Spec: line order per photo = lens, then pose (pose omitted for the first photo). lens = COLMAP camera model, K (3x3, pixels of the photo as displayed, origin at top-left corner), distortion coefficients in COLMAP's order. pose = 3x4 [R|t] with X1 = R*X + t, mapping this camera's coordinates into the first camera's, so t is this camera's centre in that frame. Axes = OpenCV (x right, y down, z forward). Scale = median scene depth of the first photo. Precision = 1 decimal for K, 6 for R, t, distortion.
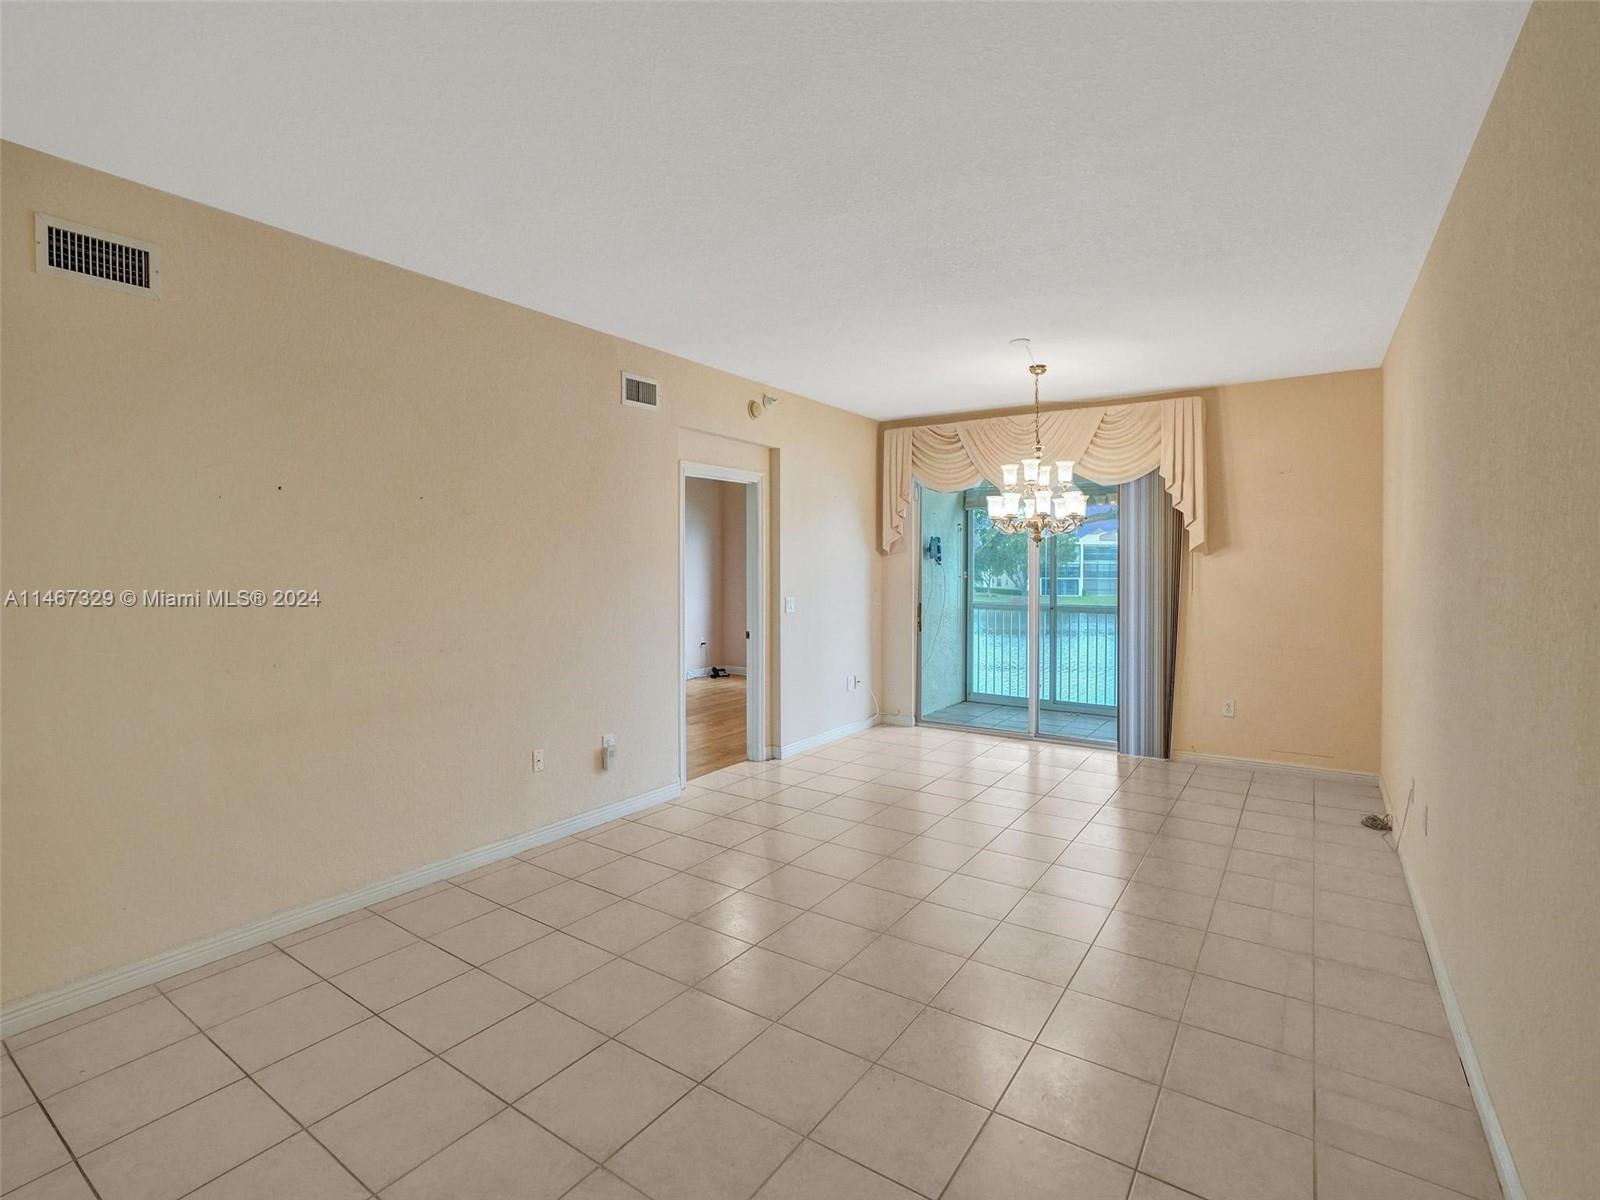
lens RADIAL K [[762.8, 0, 806.9], [0, 762.8, 574.5], [0, 0, 1]] dist [-0.046668, 0.017702]
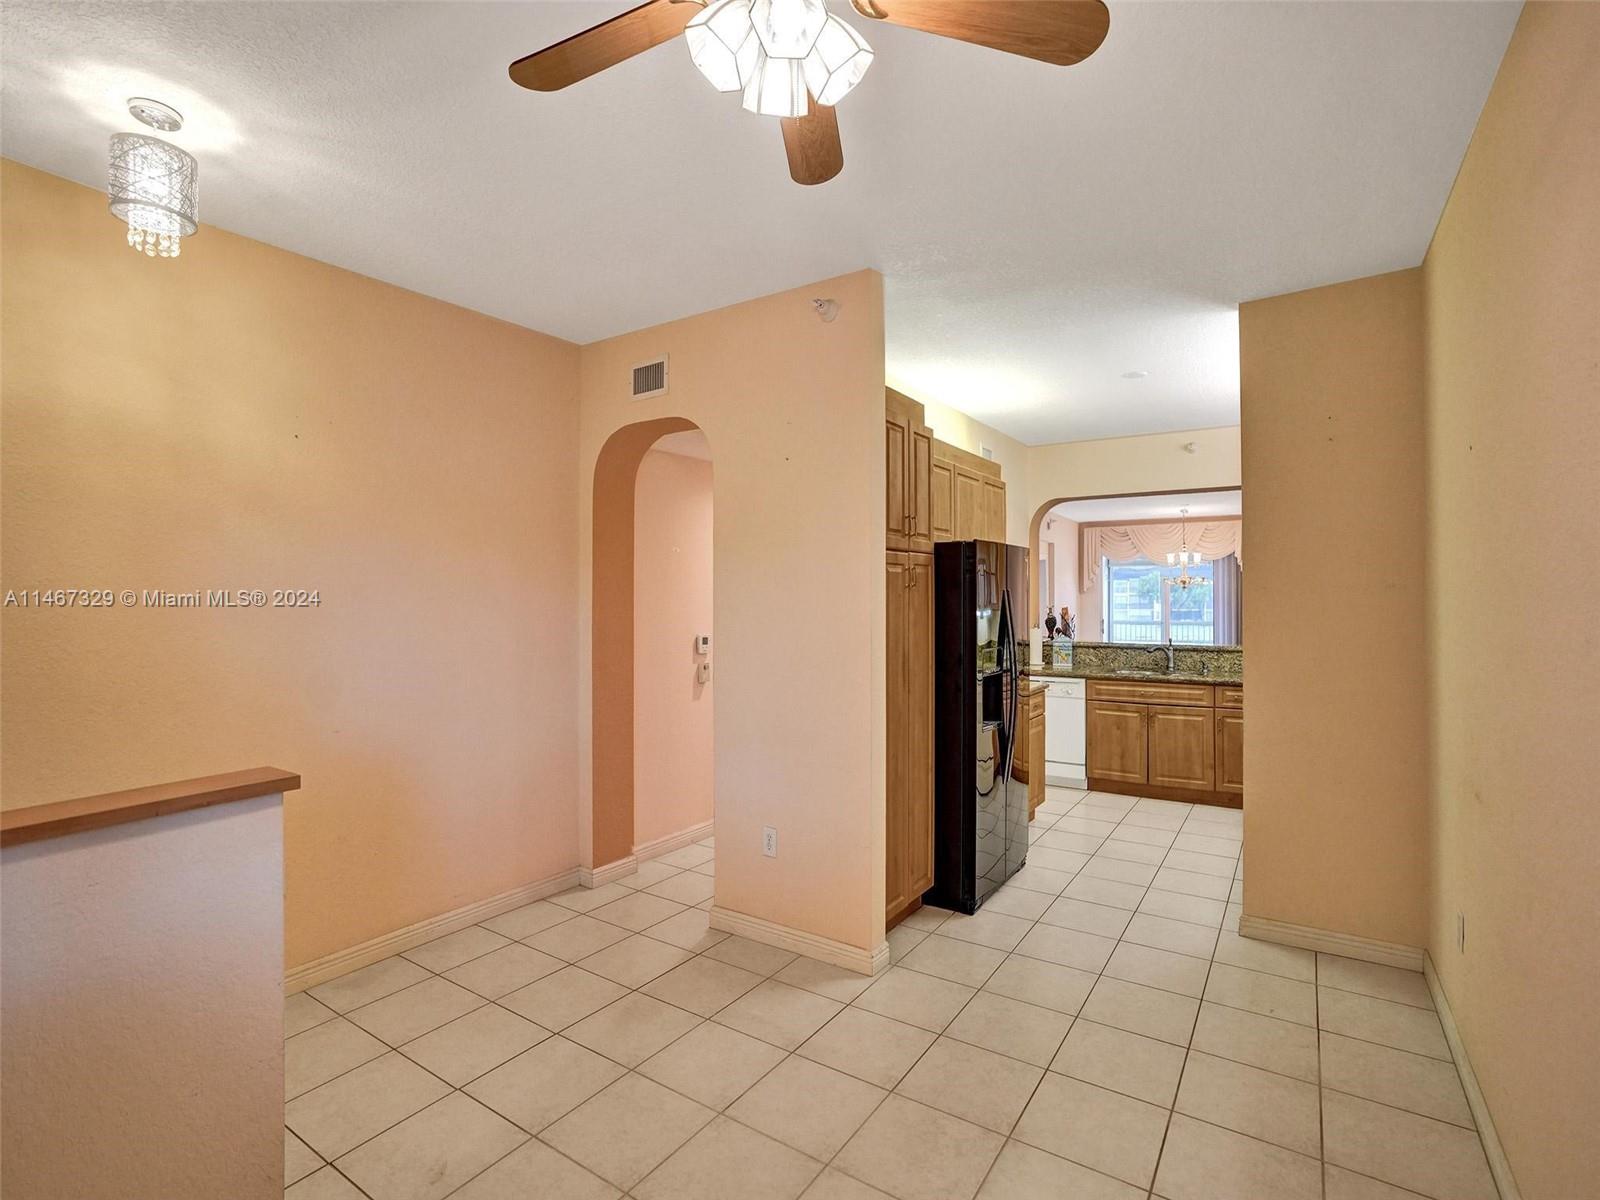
lens RADIAL K [[762.8, 0, 824.3], [0, 762.8, 583.7], [0, 0, 1]] dist [-0.046668, 0.017702]
pose [[0.999739, -0.004221, 0.022447, -0.697825], [0.004956, 0.999450, -0.032796, 0.008780], [-0.022296, 0.032899, 0.999210, -1.031467]]
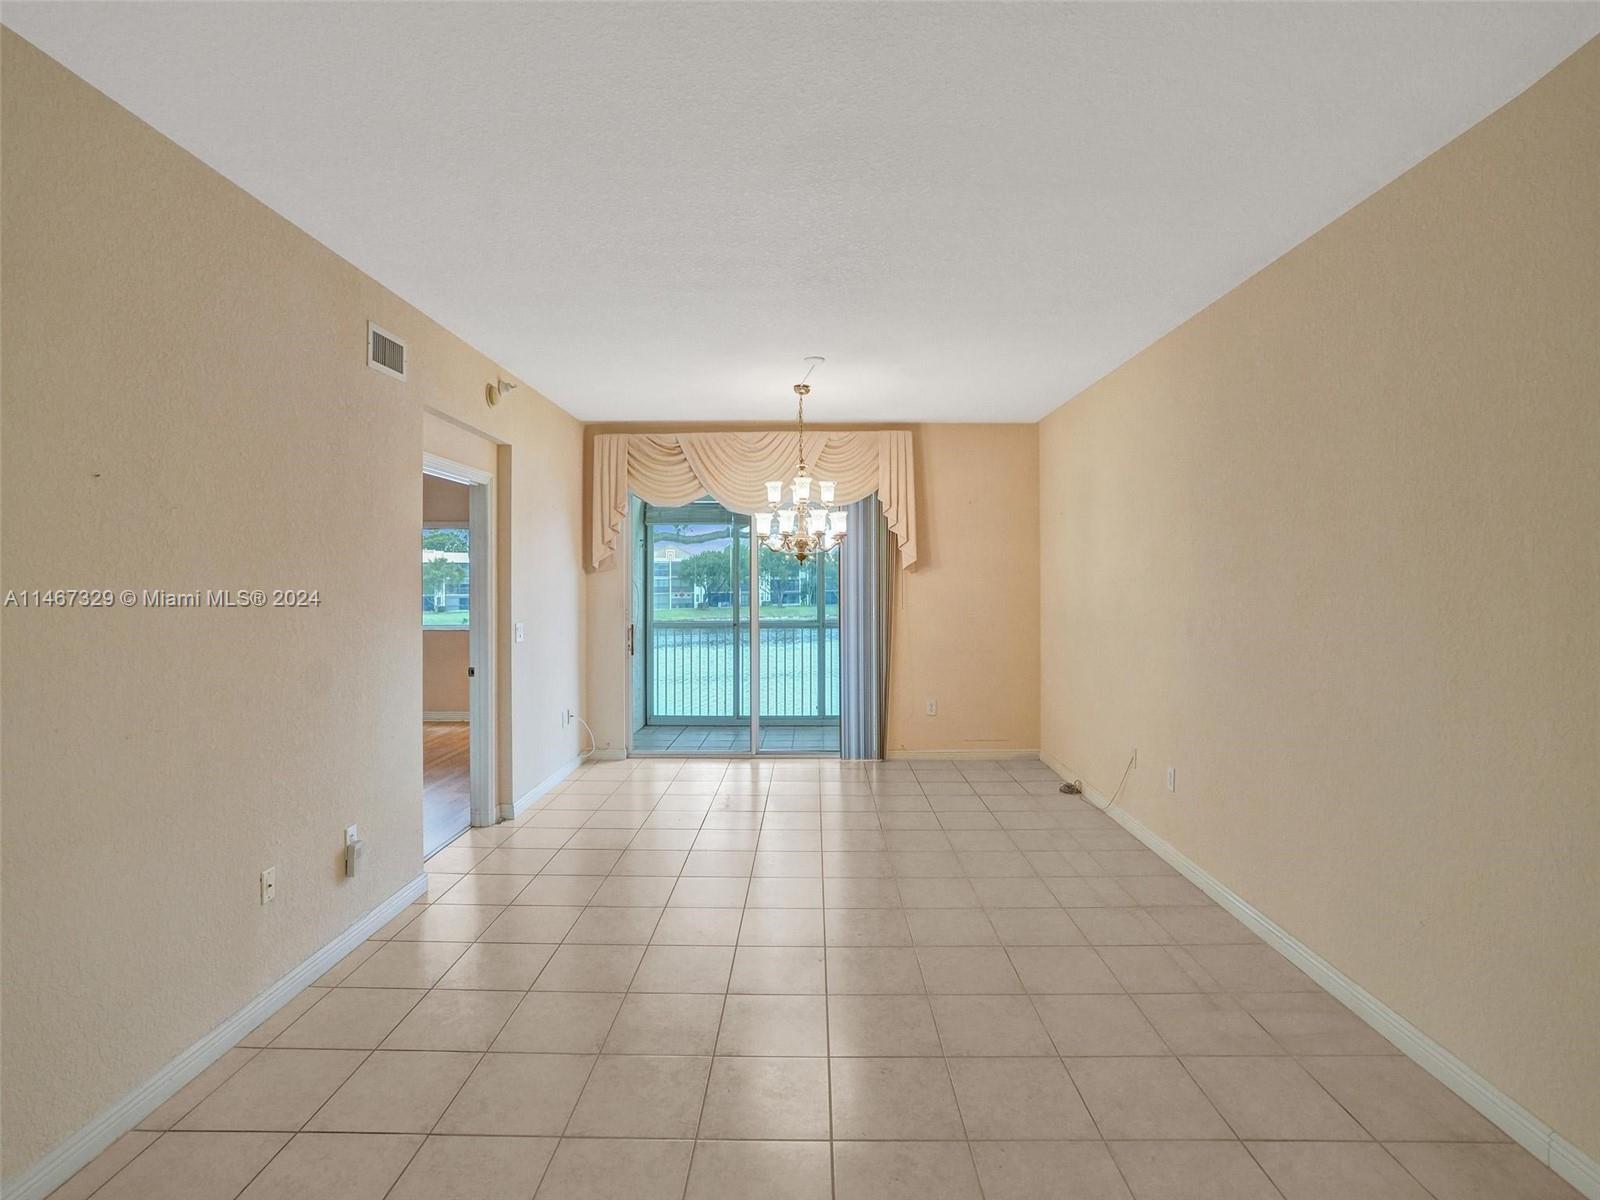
lens RADIAL K [[762.8, 0, 799.1], [0, 762.8, 578.3], [0, 0, 1]] dist [-0.046668, 0.017702]
pose [[0.840194, -0.005183, 0.542260, -0.217648], [0.014256, 0.999820, -0.012531, -0.005155], [-0.542098, 0.018259, 0.840117, 0.134783]]
